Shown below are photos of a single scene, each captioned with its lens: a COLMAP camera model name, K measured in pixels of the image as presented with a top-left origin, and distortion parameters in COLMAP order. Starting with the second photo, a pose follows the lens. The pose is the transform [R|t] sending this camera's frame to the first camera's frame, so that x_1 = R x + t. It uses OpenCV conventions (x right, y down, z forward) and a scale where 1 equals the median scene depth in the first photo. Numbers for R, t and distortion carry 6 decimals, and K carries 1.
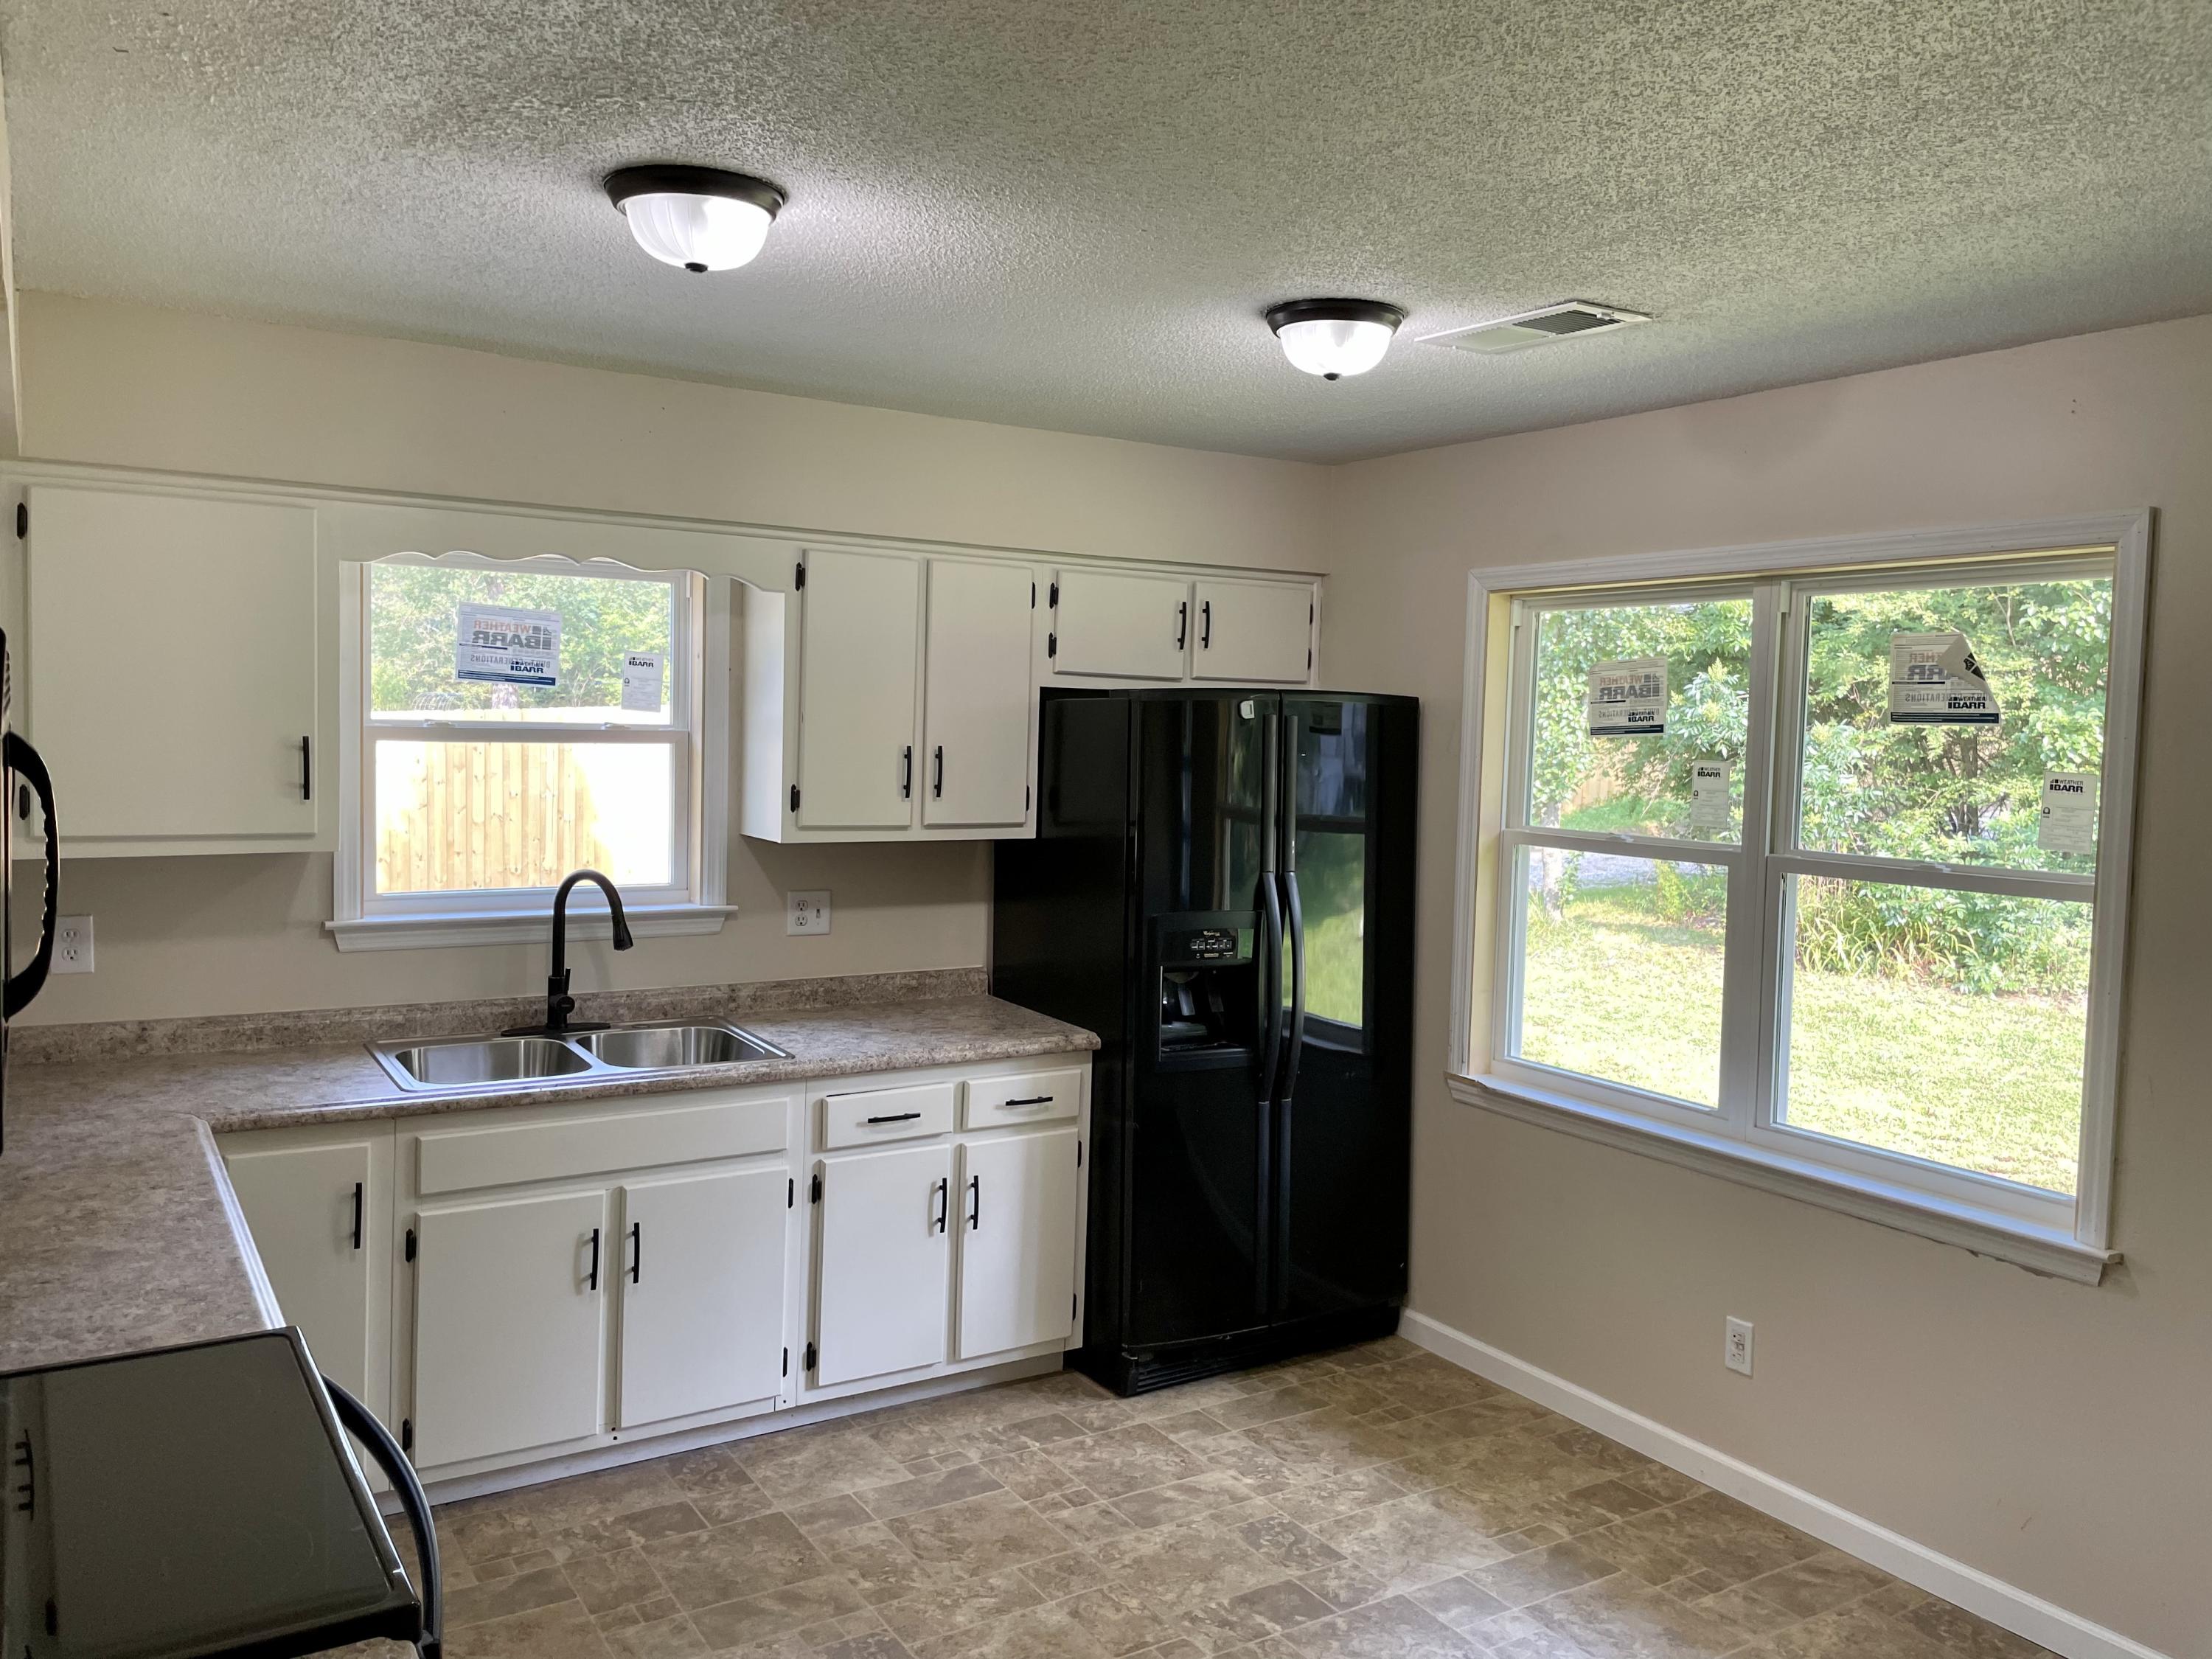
lens RADIAL K [[1685.1, 0, 1118.8], [0, 1685.1, 829.1], [0, 0, 1]] dist [0.056828, -0.055167]
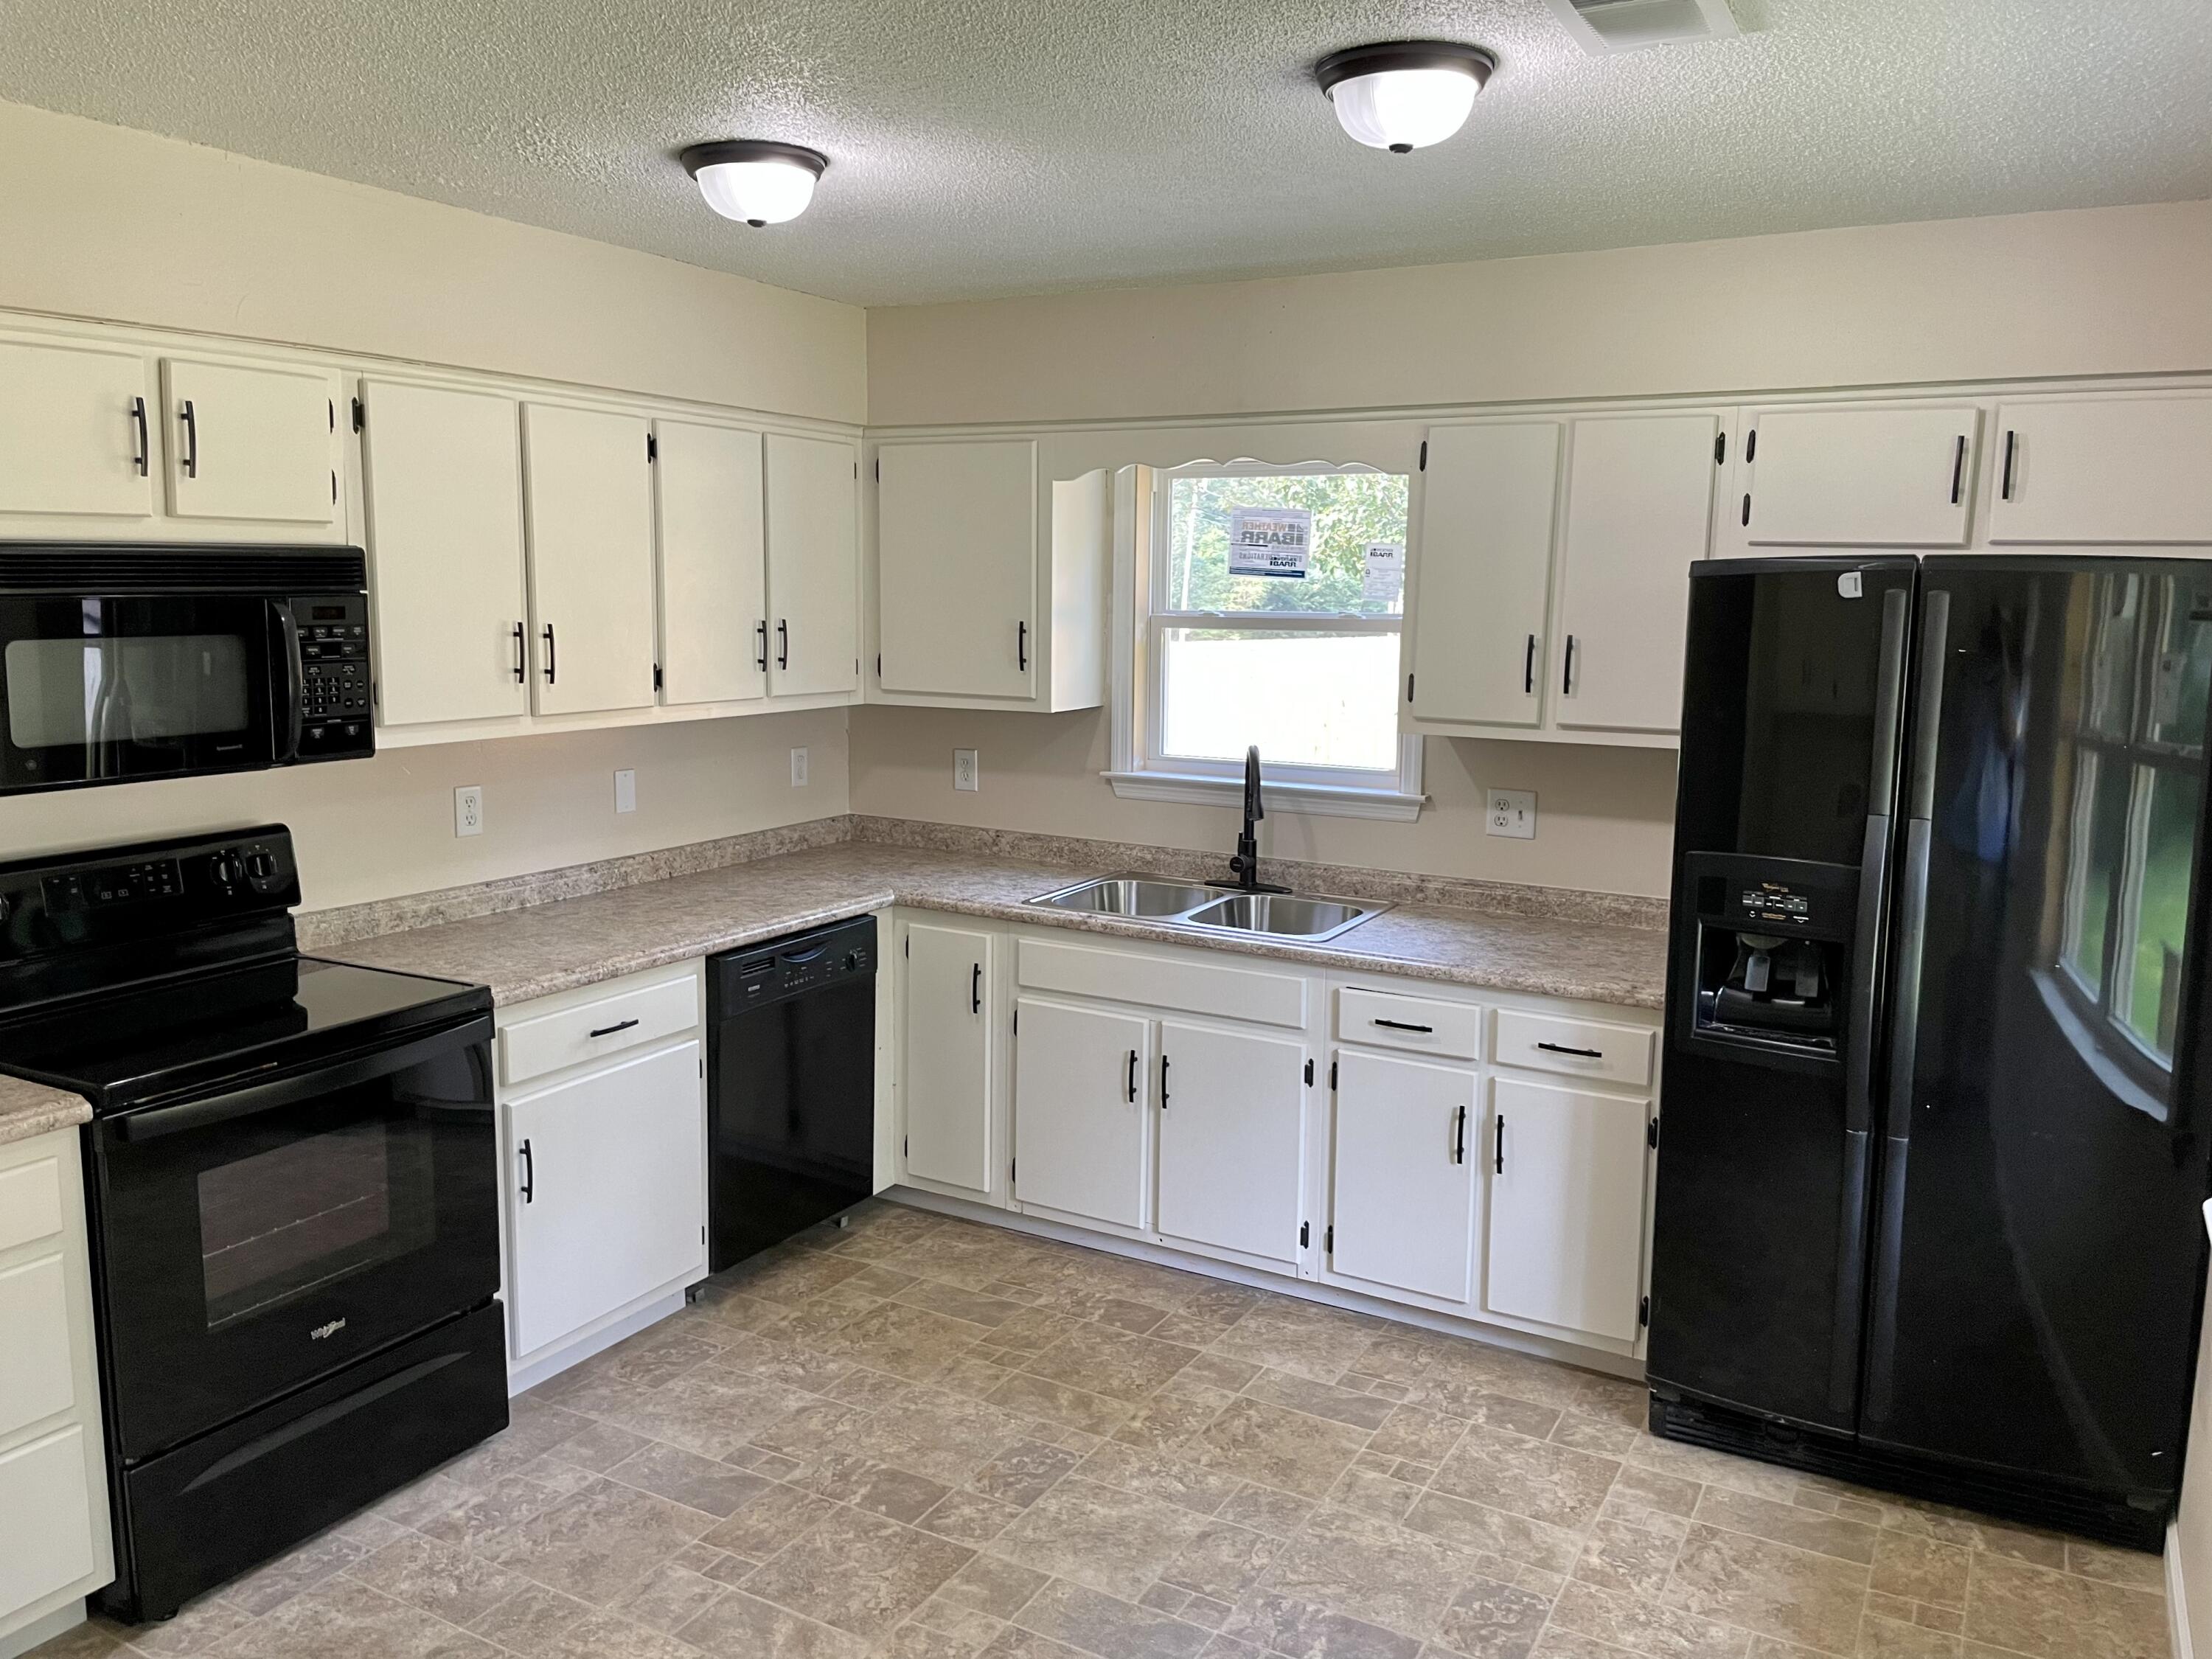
lens RADIAL K [[1685.1, 0, 1108.6], [0, 1685.1, 811.4], [0, 0, 1]] dist [0.056828, -0.055167]
pose [[0.479408, 0.095366, -0.872395, 0.595063], [-0.064929, 0.995208, 0.073111, -0.006886], [0.875187, 0.021594, 0.483302, 0.387054]]
